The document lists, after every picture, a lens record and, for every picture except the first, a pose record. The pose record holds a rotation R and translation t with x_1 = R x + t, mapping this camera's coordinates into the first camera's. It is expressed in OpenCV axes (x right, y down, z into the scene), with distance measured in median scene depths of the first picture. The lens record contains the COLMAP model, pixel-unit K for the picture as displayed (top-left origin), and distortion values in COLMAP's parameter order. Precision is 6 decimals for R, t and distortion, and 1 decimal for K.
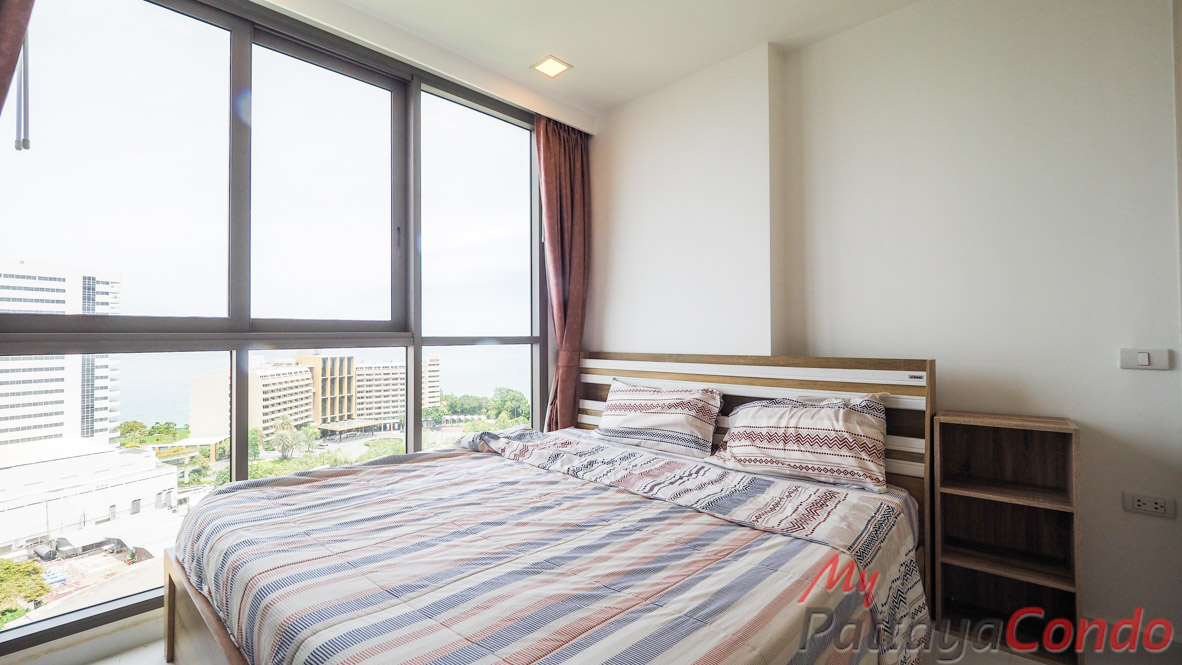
lens RADIAL K [[498.4, 0, 575.8], [0, 498.4, 328.8], [0, 0, 1]] dist [-0.003103, -0.000855]
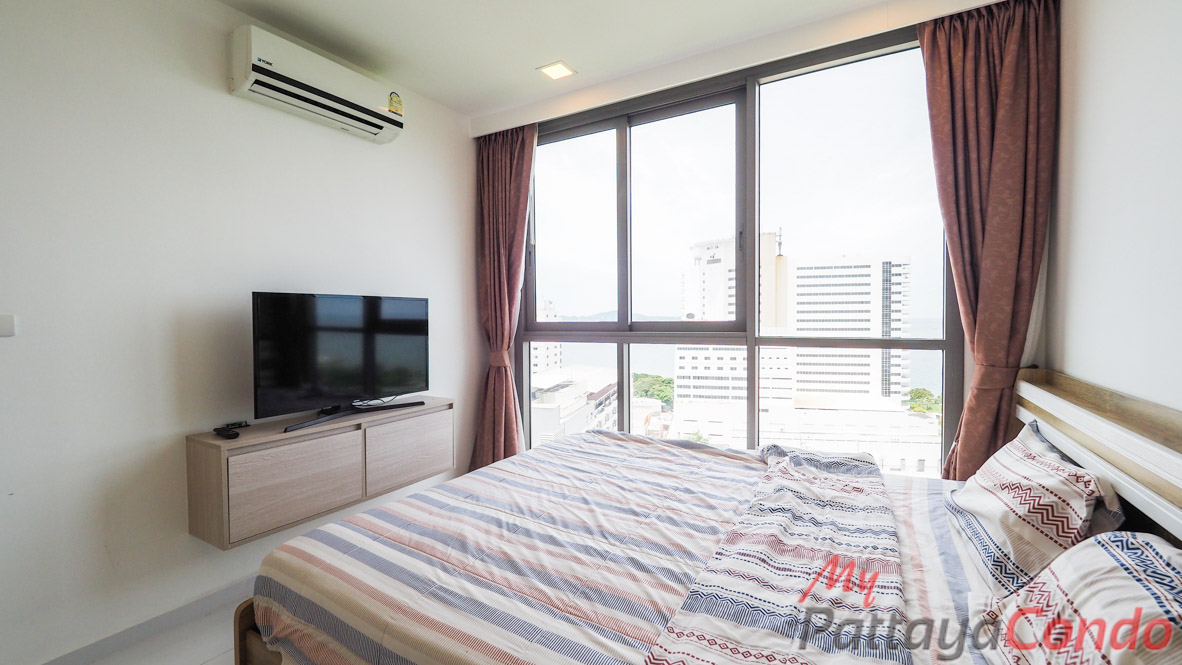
lens RADIAL K [[498.4, 0, 575.8], [0, 498.4, 328.8], [0, 0, 1]] dist [-0.003103, -0.000855]
pose [[0.224770, 0.027229, -0.974031, 0.849924], [0.022293, 0.999204, 0.033077, -0.059742], [0.974157, -0.029149, 0.223984, 0.607903]]
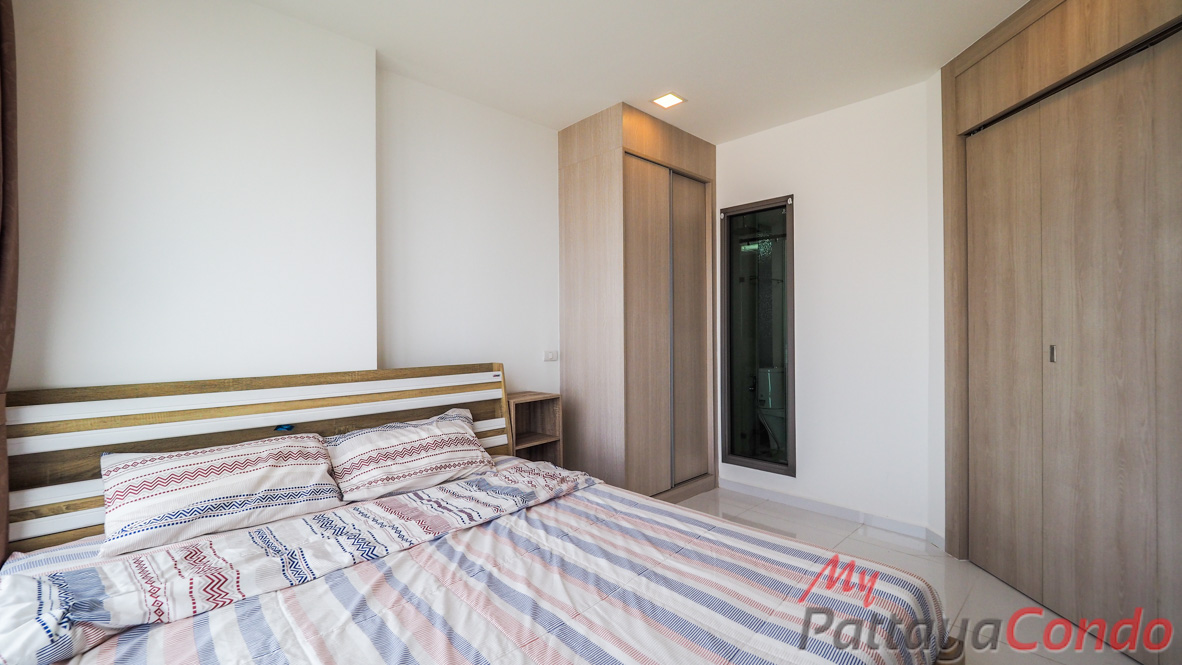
lens RADIAL K [[498.4, 0, 575.8], [0, 498.4, 328.8], [0, 0, 1]] dist [-0.003103, -0.000855]
pose [[0.042783, 0.003623, 0.999078, -0.792372], [-0.011704, 0.999927, -0.003125, -0.038412], [-0.999016, -0.011560, 0.042823, 0.770556]]
